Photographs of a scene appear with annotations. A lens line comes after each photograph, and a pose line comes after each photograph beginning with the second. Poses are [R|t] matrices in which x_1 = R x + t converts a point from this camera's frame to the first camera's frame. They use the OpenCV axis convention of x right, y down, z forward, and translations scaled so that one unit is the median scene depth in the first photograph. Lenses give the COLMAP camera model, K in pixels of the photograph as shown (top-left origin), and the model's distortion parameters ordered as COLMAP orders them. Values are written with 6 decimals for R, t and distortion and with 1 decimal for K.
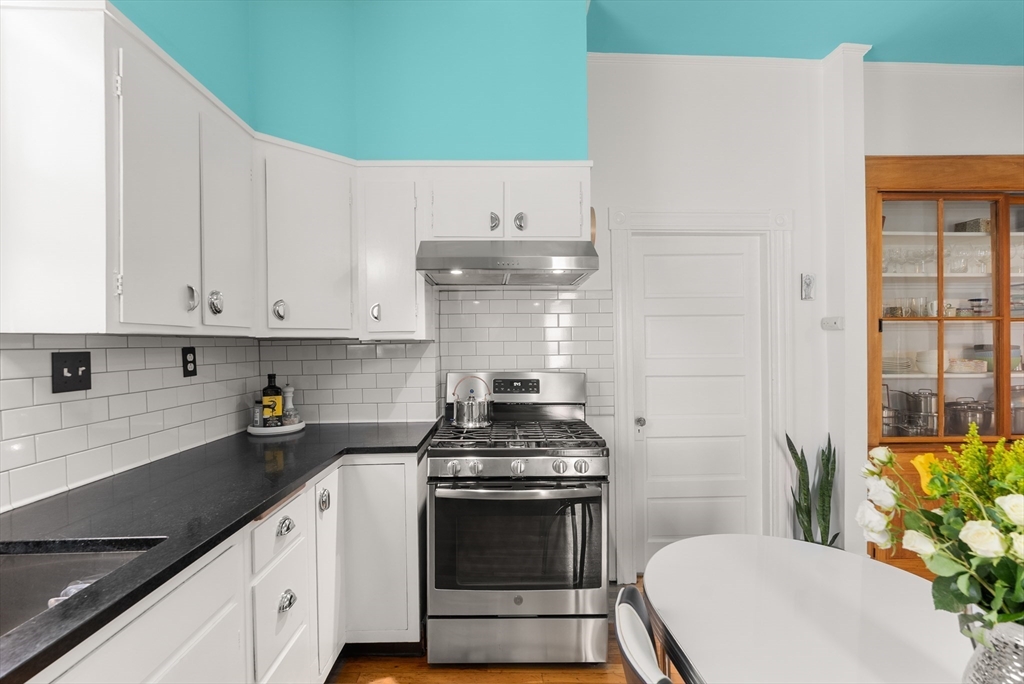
lens RADIAL K [[457.2, 0, 512.7], [0, 457.2, 349.4], [0, 0, 1]] dist [-0.001089, -0.000341]
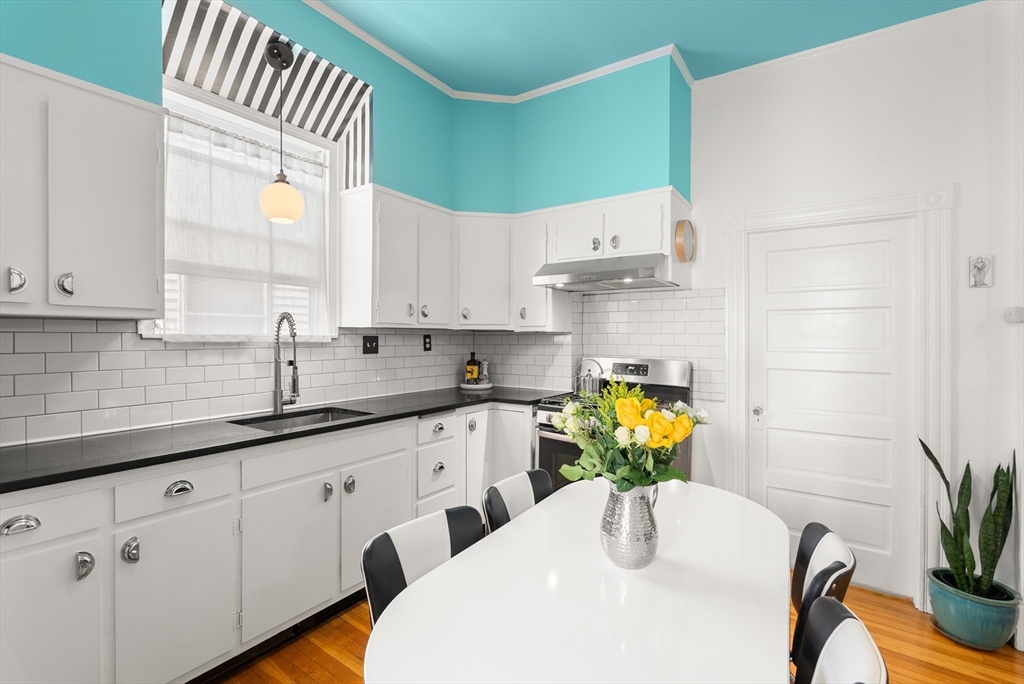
lens RADIAL K [[457.2, 0, 510.4], [0, 457.2, 340.4], [0, 0, 1]] dist [-0.001089, -0.000341]
pose [[0.802042, 0.016945, -0.597027, 0.566389], [-0.020670, 0.999786, 0.000608, 0.007981], [0.596909, 0.011852, 0.802221, -0.231462]]
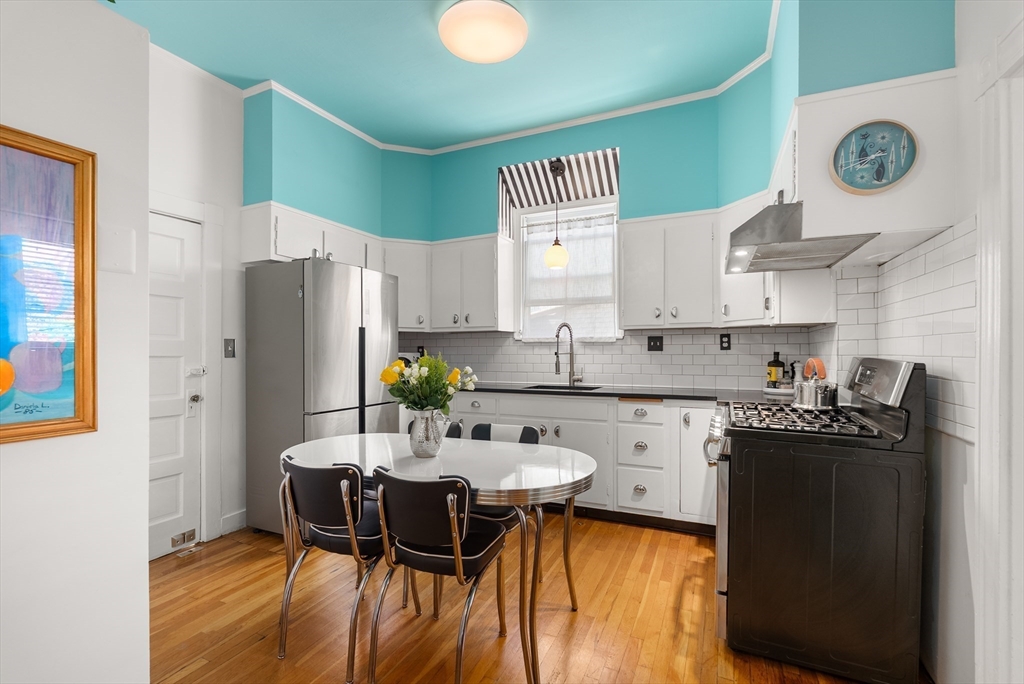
lens RADIAL K [[457.2, 0, 515.3], [0, 457.2, 347.3], [0, 0, 1]] dist [-0.001089, -0.000341]
pose [[-0.441368, 0.009156, -0.897280, 1.150867], [-0.005774, 0.999898, 0.013044, 0.025915], [0.897308, 0.010938, -0.441270, 0.926002]]
